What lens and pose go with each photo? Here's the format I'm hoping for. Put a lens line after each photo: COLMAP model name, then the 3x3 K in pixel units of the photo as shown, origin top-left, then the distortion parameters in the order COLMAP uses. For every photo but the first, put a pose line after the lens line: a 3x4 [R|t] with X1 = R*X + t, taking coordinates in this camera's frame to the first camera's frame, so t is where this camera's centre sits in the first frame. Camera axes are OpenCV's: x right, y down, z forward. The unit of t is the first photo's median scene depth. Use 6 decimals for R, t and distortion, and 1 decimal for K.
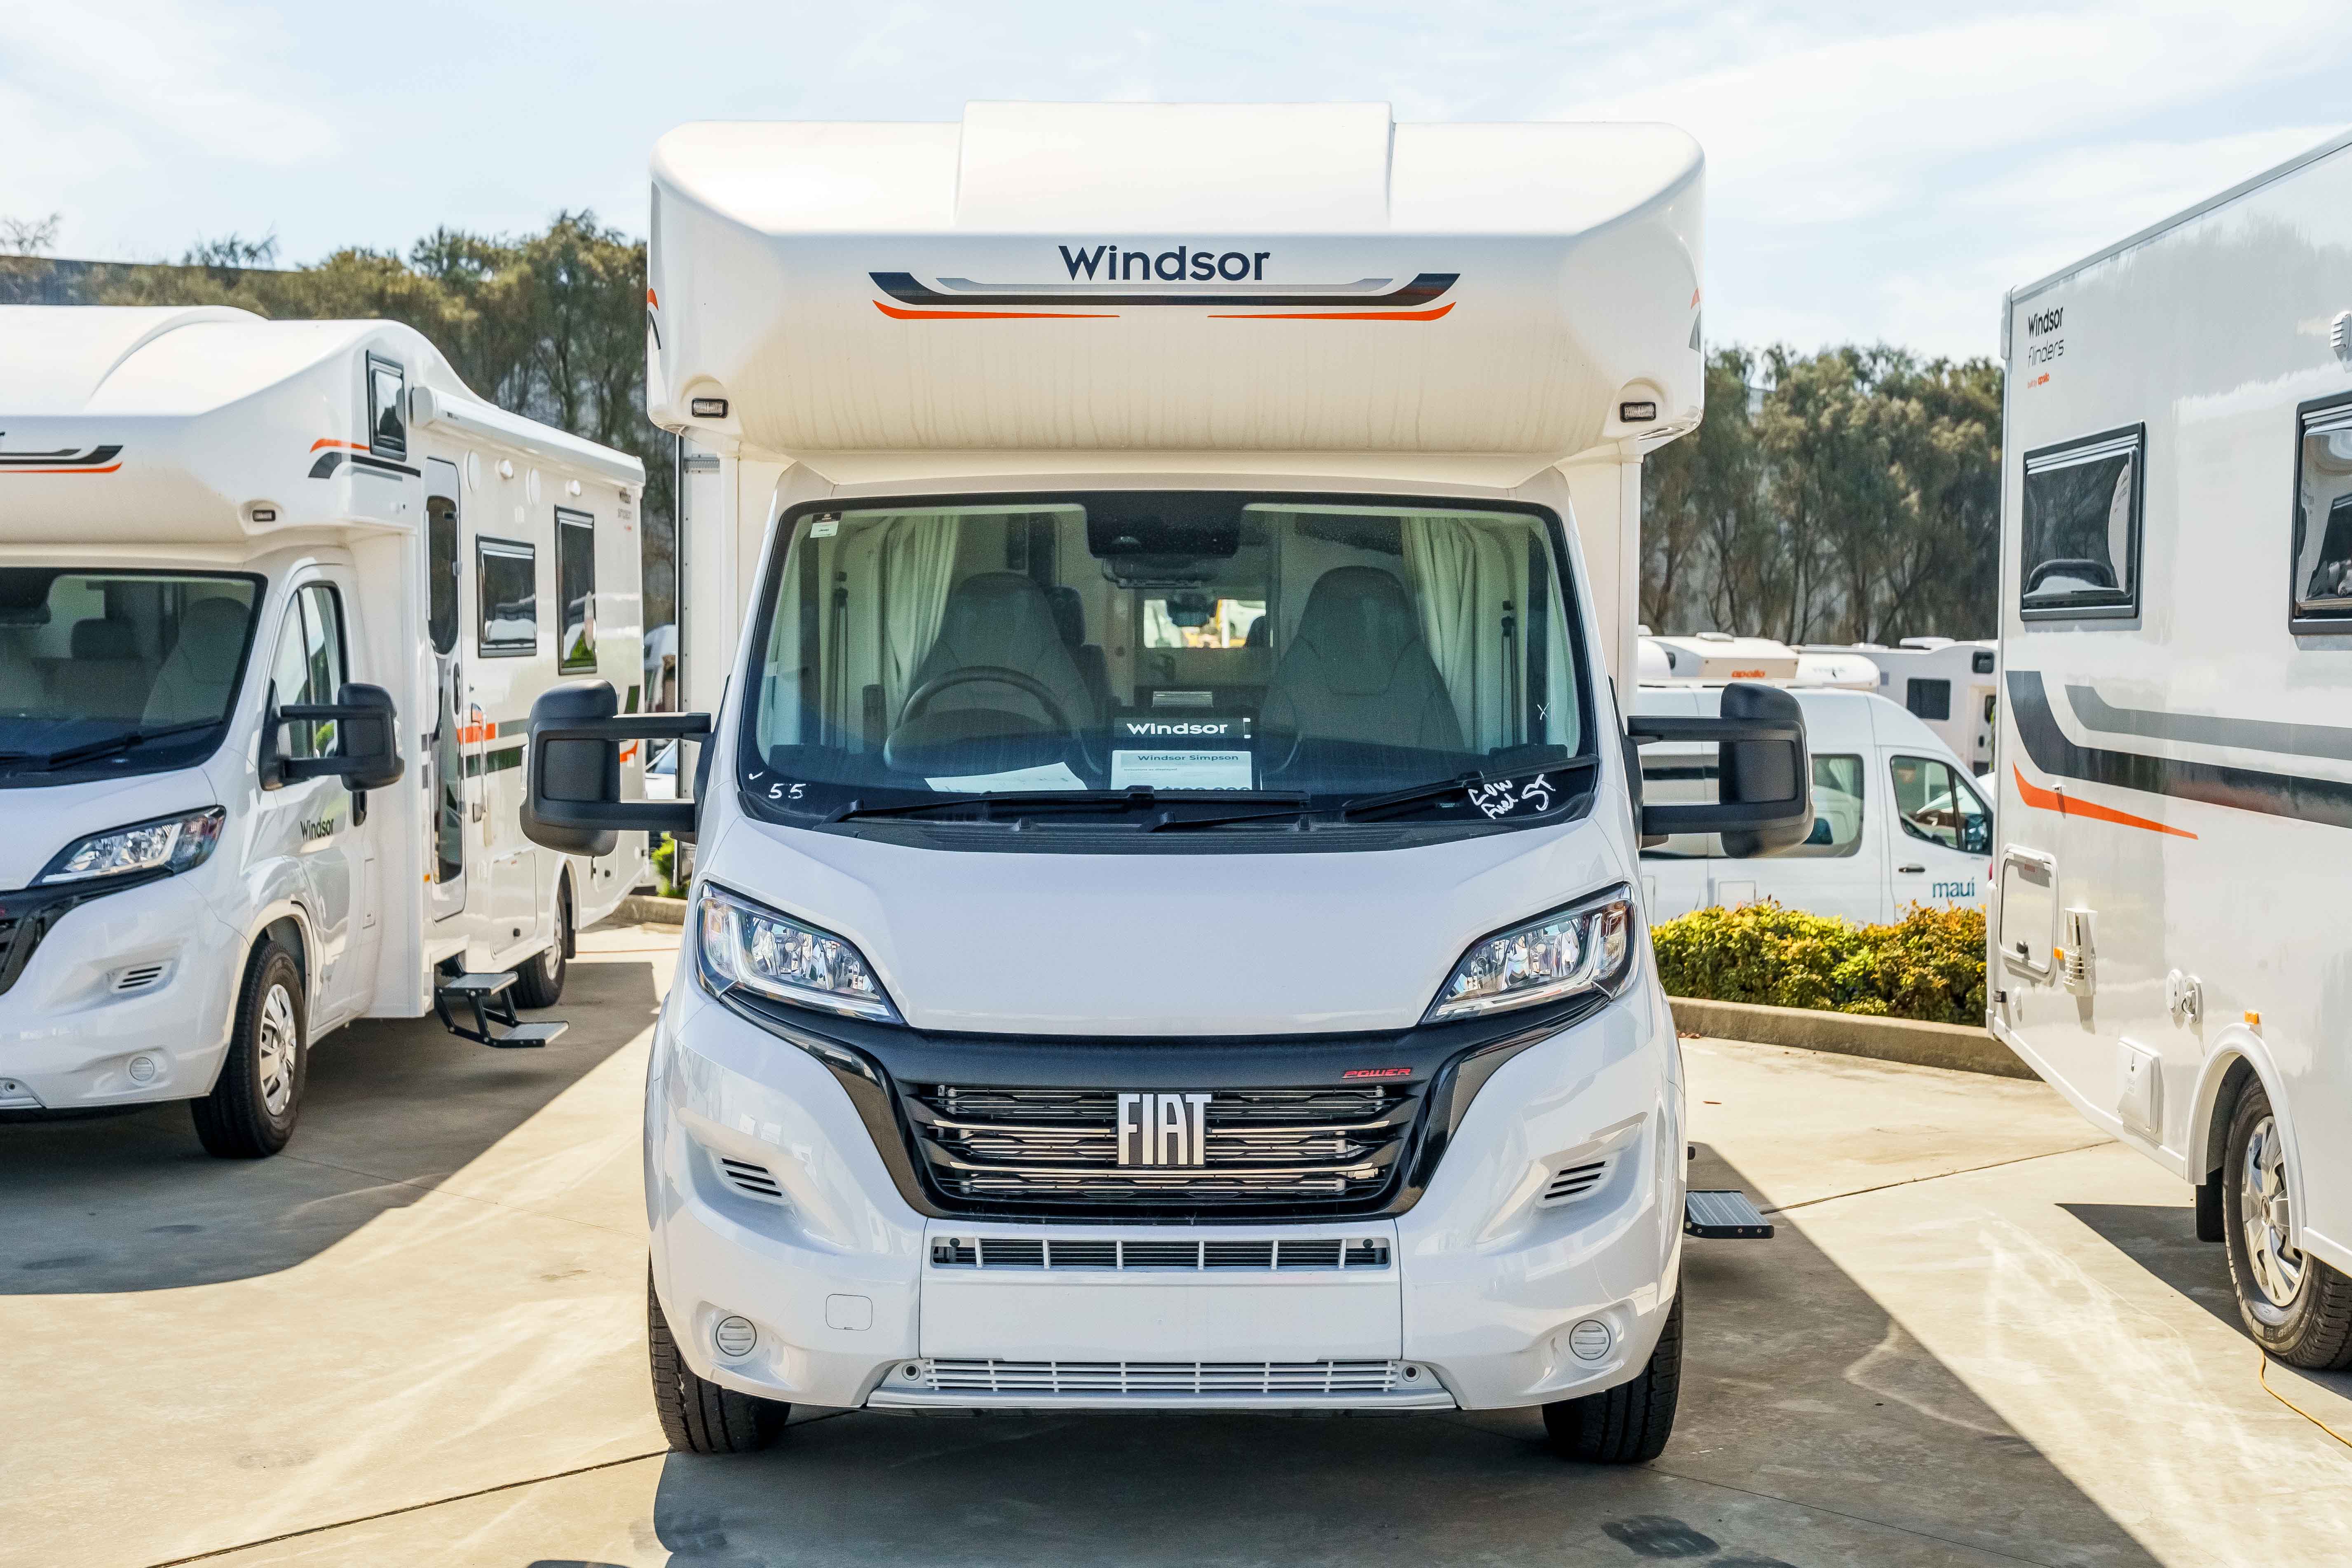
lens RADIAL K [[2925.6, 0, 1177.3], [0, 2925.6, 775.7], [0, 0, 1]] dist [-0.000989, 0.000000]
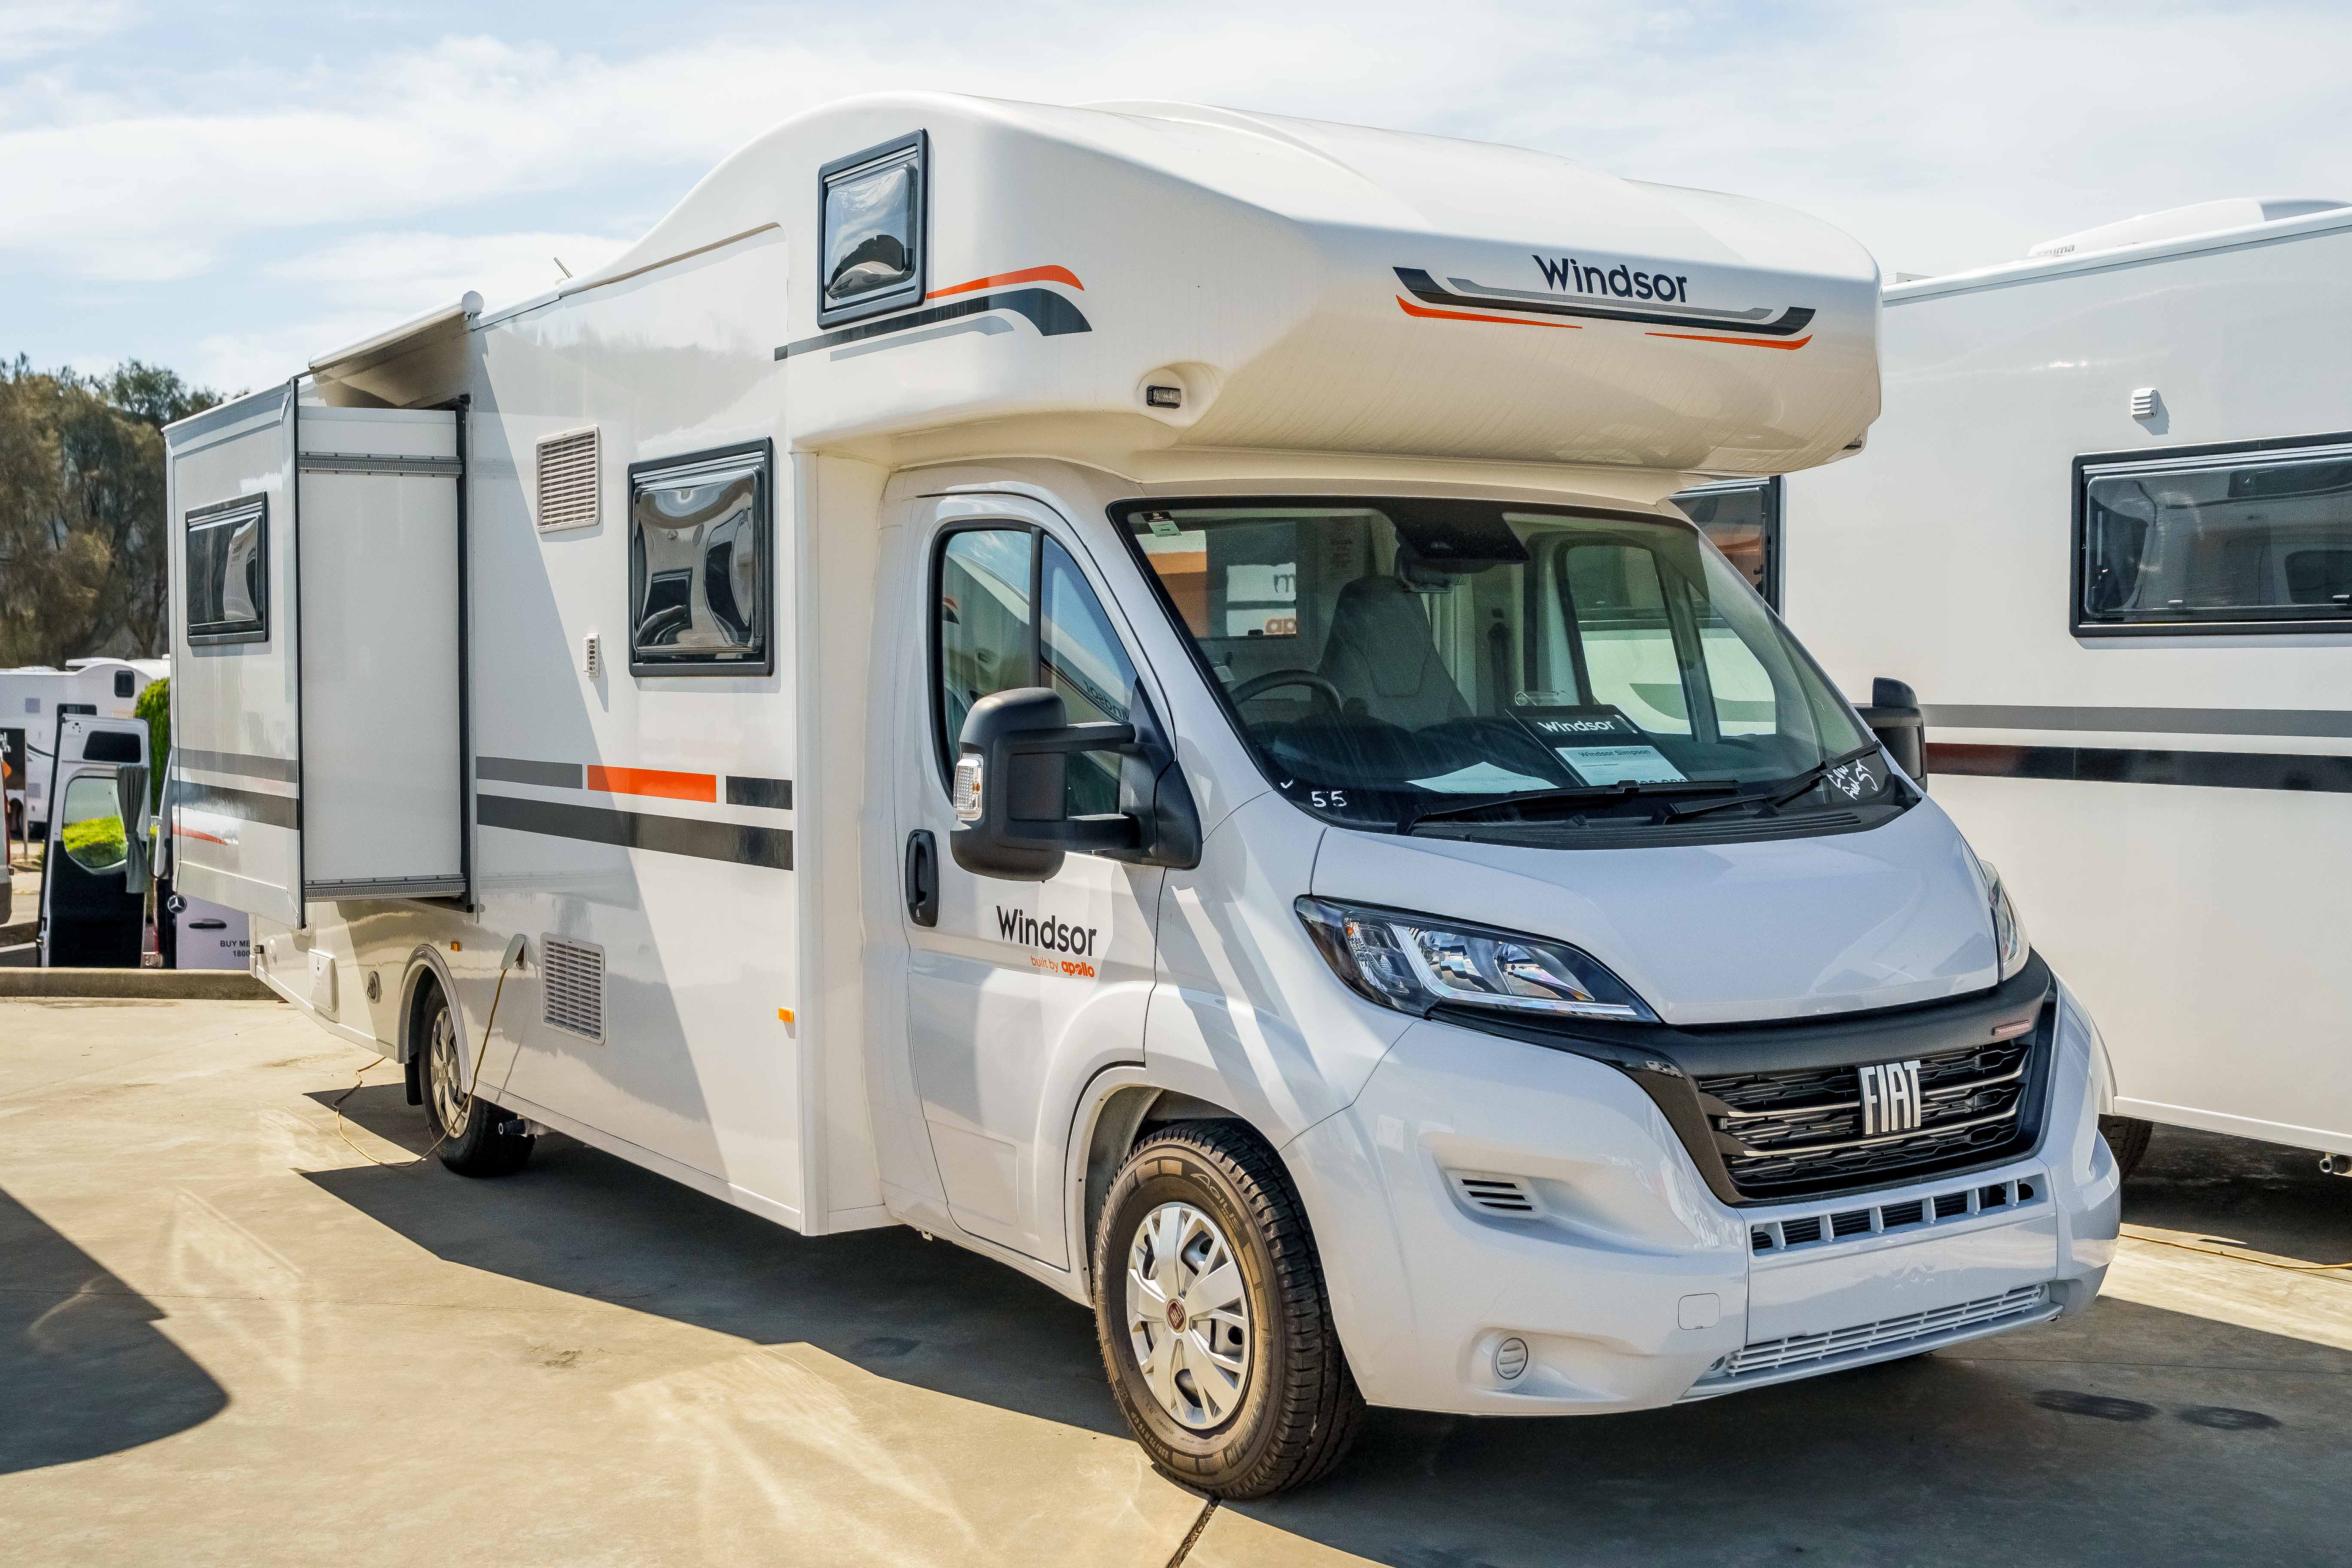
lens RADIAL K [[2603.6, 0, 1174.6], [0, 2603.6, 790.9], [0, 0, 1]] dist [-0.075107, 0.000000]
pose [[0.841209, -0.033940, 0.539644, -0.675309], [0.033643, 0.999380, 0.010410, -0.008274], [-0.539662, 0.009399, 0.841829, 0.324920]]
